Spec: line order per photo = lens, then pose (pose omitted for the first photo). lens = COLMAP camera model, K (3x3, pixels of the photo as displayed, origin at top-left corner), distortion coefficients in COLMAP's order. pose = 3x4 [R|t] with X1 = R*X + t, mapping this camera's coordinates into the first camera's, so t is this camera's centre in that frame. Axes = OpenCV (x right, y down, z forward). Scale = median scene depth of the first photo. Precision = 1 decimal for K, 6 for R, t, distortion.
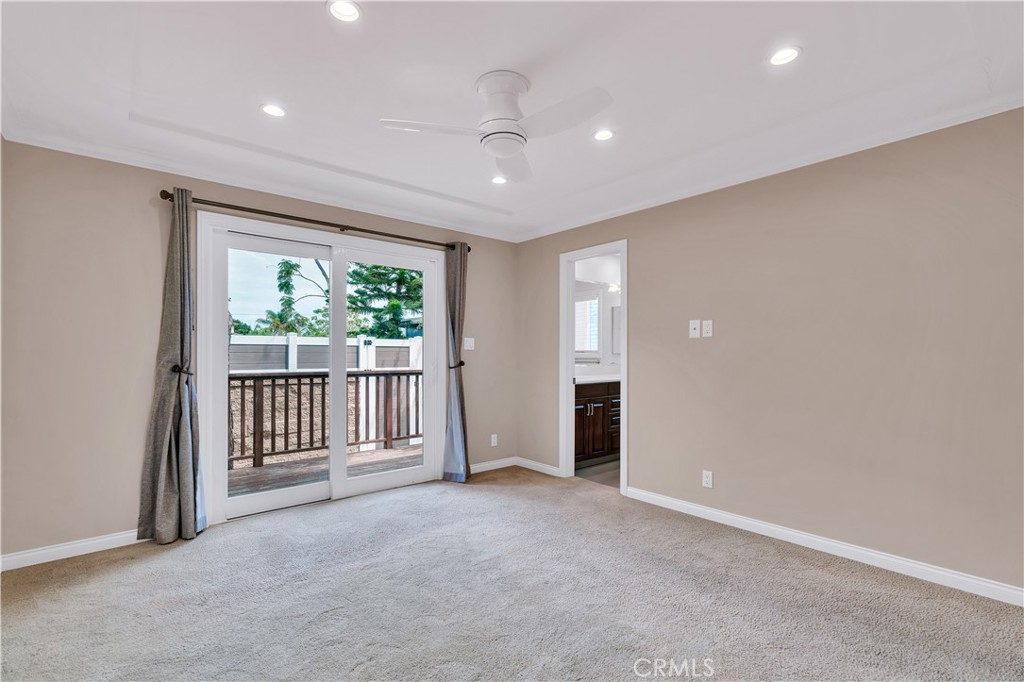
lens RADIAL K [[460.6, 0, 512.3], [0, 460.6, 349.2], [0, 0, 1]] dist [-0.018061, -0.000247]
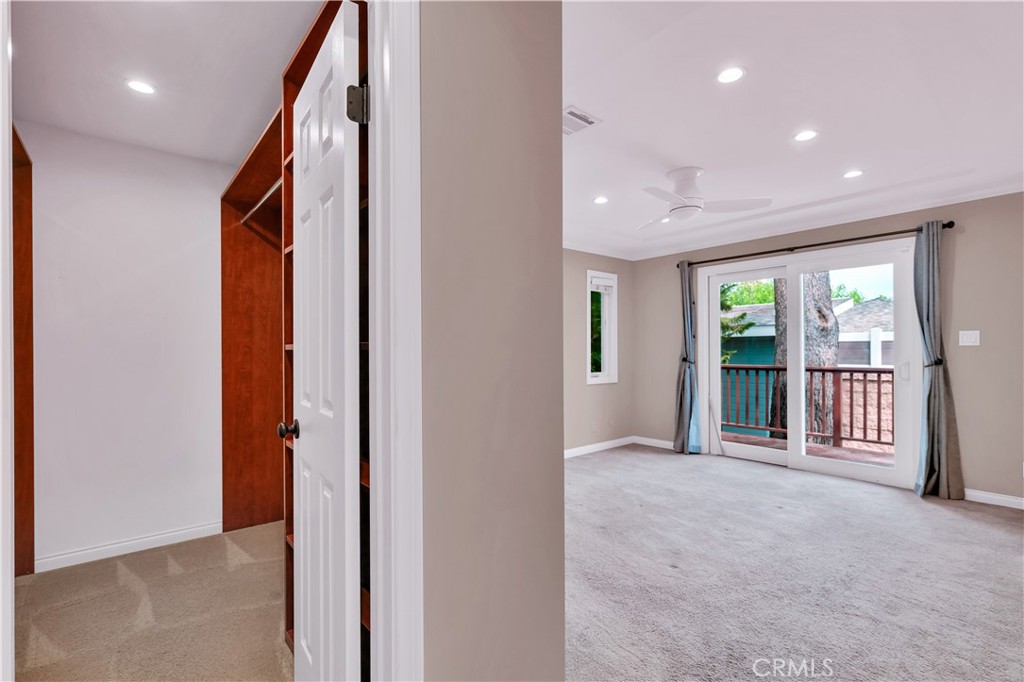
lens RADIAL K [[460.6, 0, 512.4], [0, 460.6, 346.7], [0, 0, 1]] dist [-0.018061, -0.000247]
pose [[-0.003271, -0.008088, -0.999962, 0.729595], [0.014688, 0.999859, -0.008135, -0.002658], [0.999887, -0.014714, -0.003151, 0.214991]]
